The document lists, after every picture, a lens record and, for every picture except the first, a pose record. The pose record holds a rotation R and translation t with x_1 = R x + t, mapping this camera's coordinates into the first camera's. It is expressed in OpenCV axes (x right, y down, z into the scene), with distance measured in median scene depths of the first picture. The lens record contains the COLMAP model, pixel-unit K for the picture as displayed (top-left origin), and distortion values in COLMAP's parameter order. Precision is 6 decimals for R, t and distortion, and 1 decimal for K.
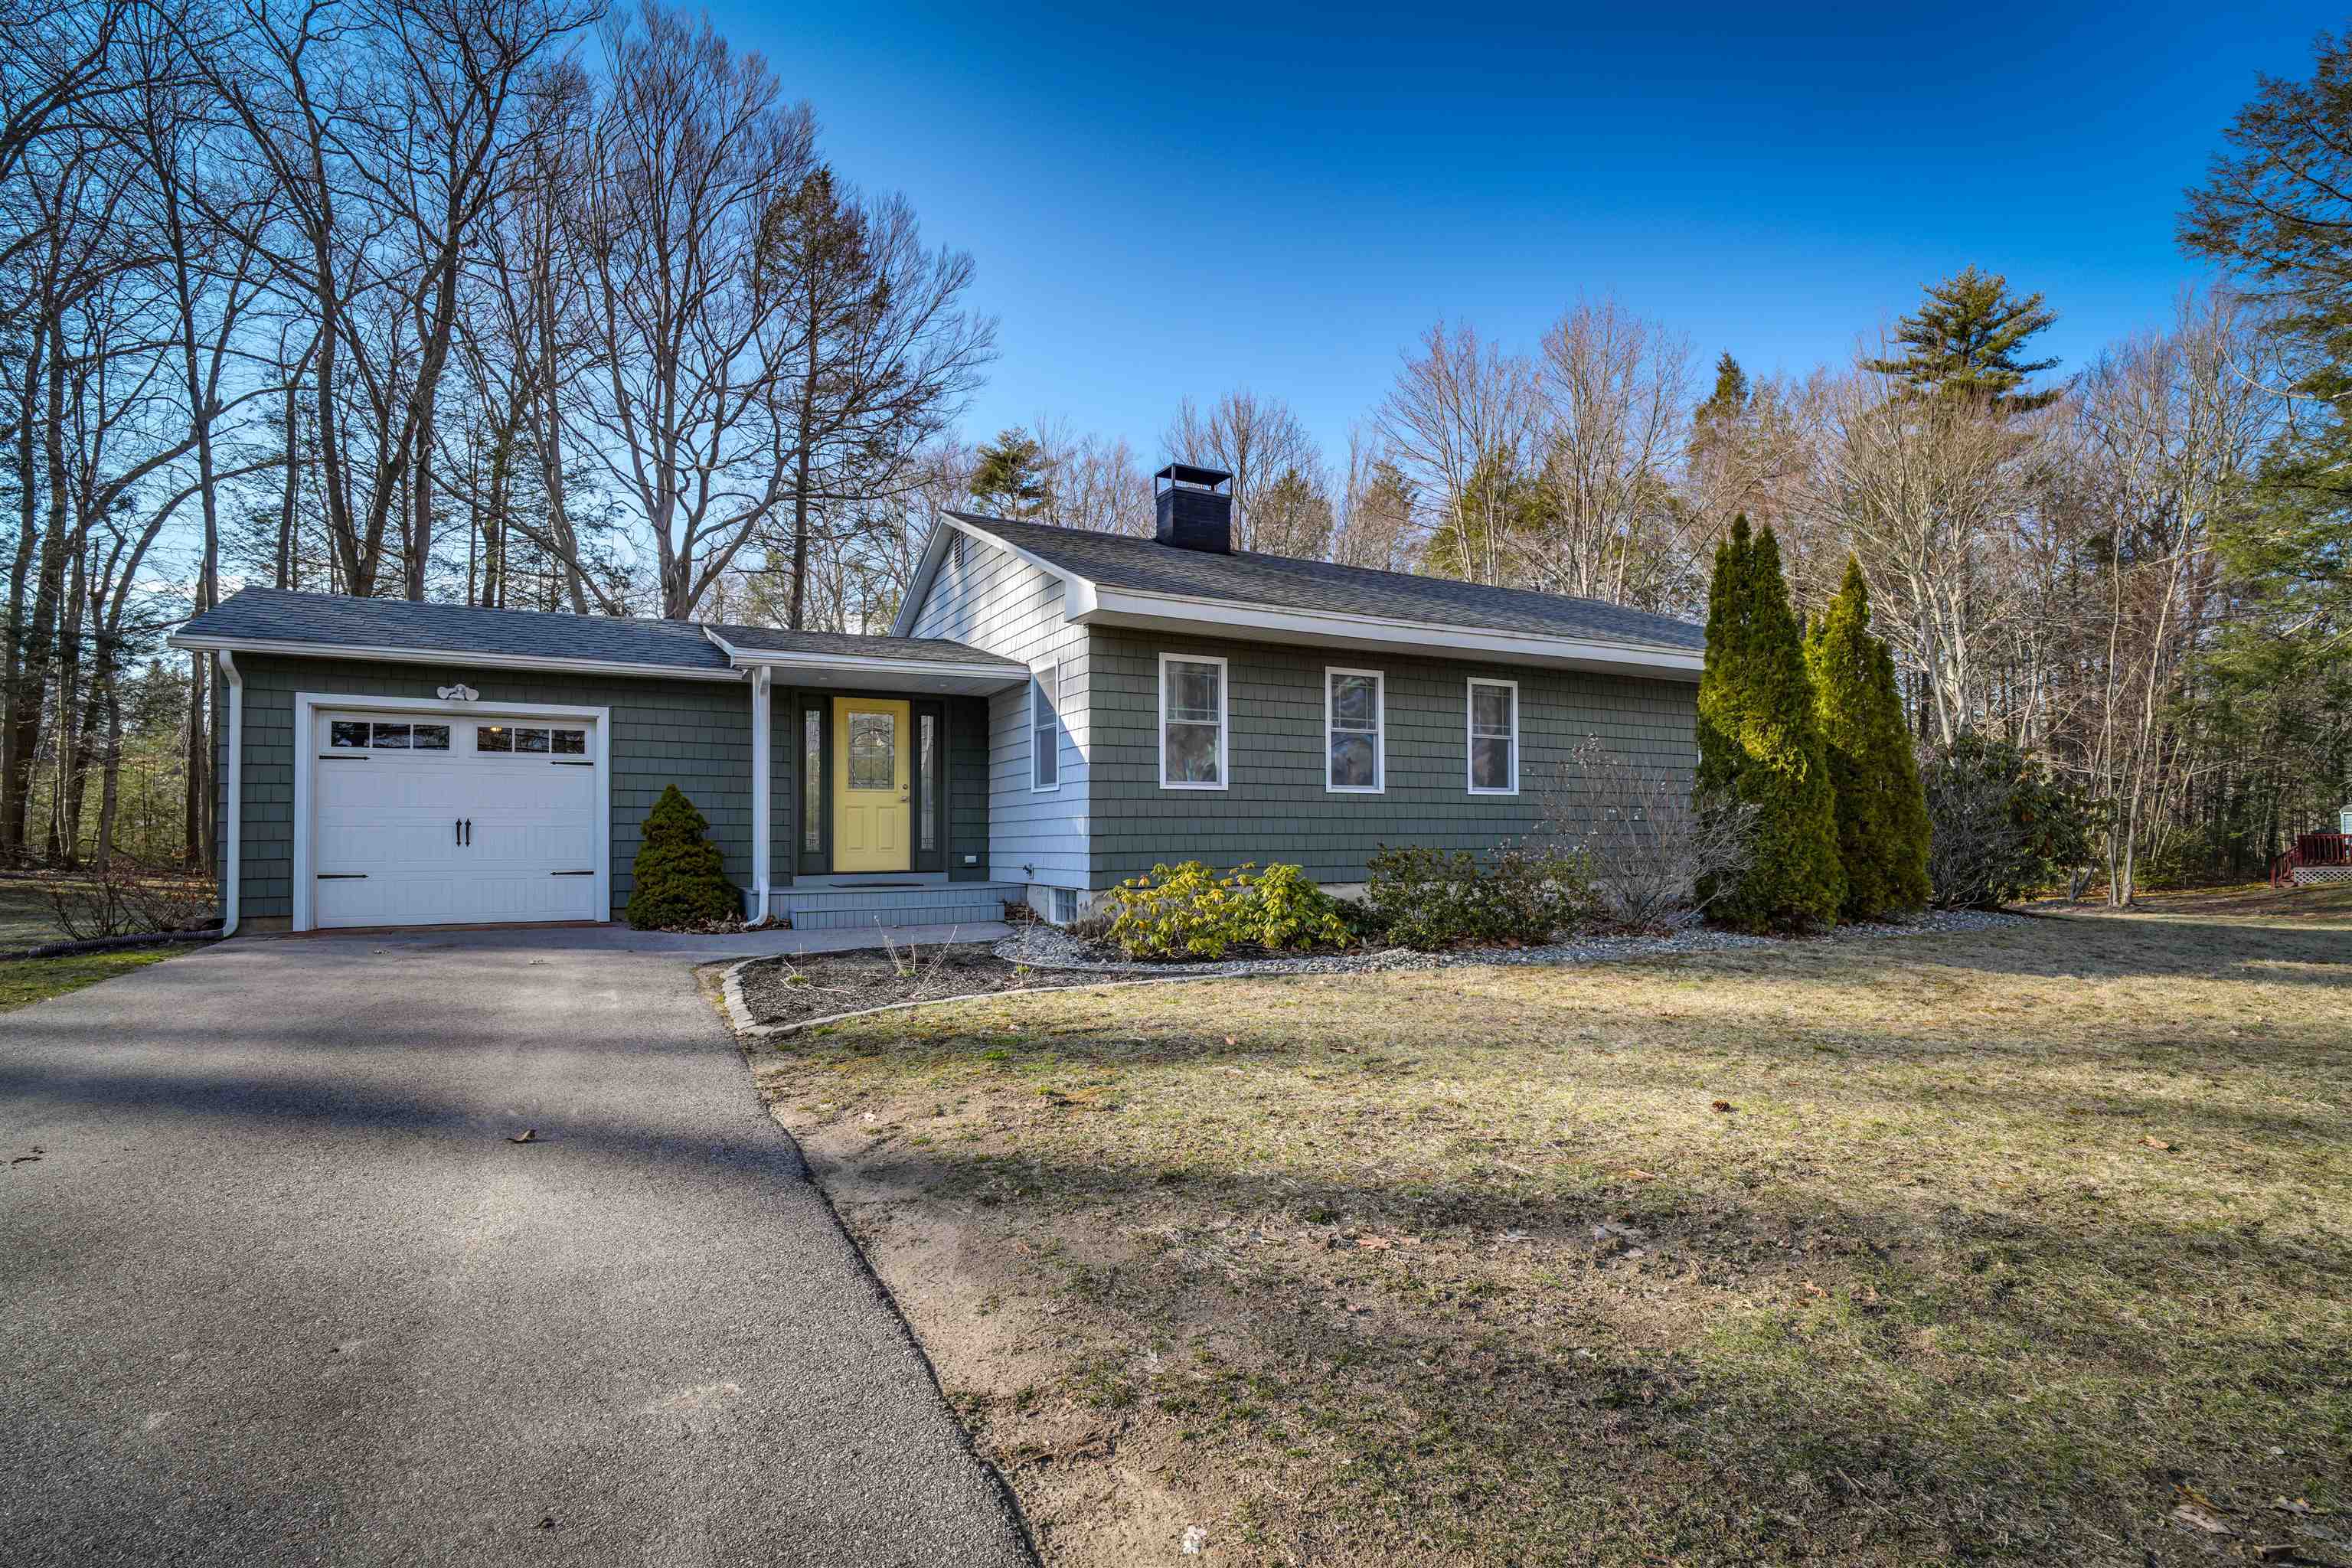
lens RADIAL K [[1197.4, 0, 1176.0], [0, 1197.4, 784.0], [0, 0, 1]] dist [0.000054, -0.000334]
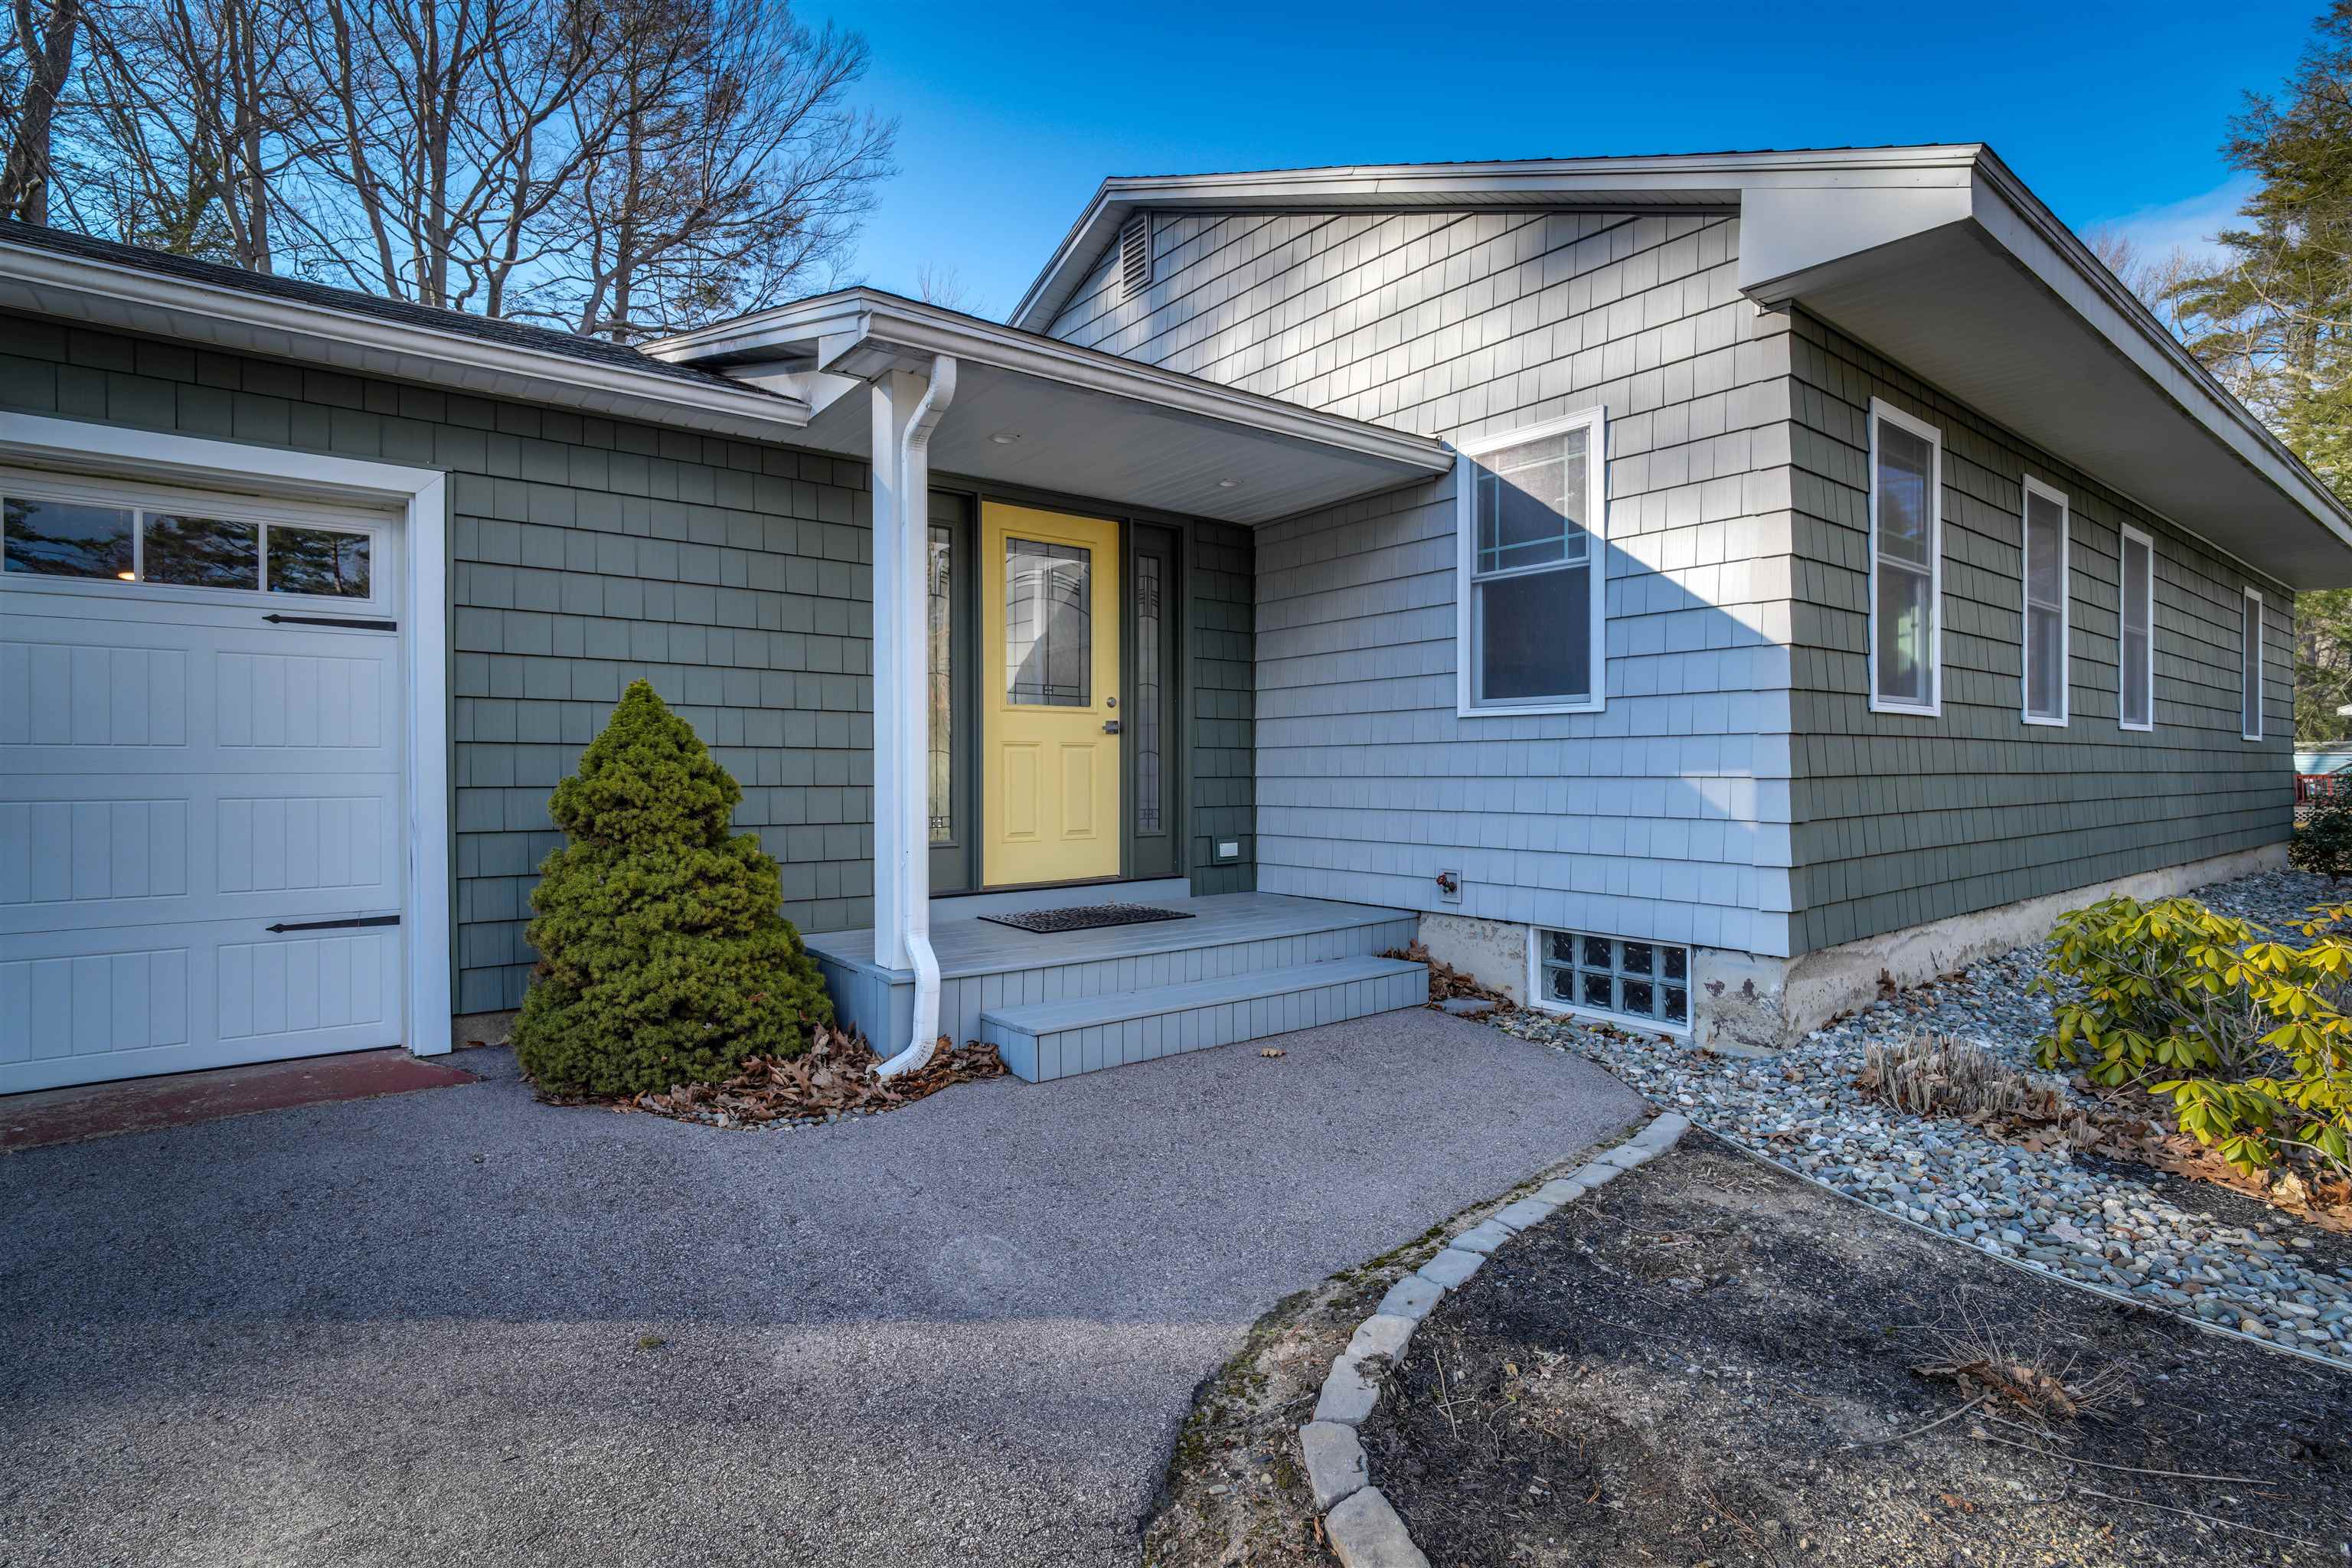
lens RADIAL K [[1122.1, 0, 1176.9], [0, 1122.1, 748.7], [0, 0, 1]] dist [-0.031709, 0.022612]
pose [[0.978075, 0.006093, 0.208164, -0.291675], [-0.012481, 0.999490, 0.029387, 0.007463], [-0.207879, -0.031341, 0.977652, 0.555461]]
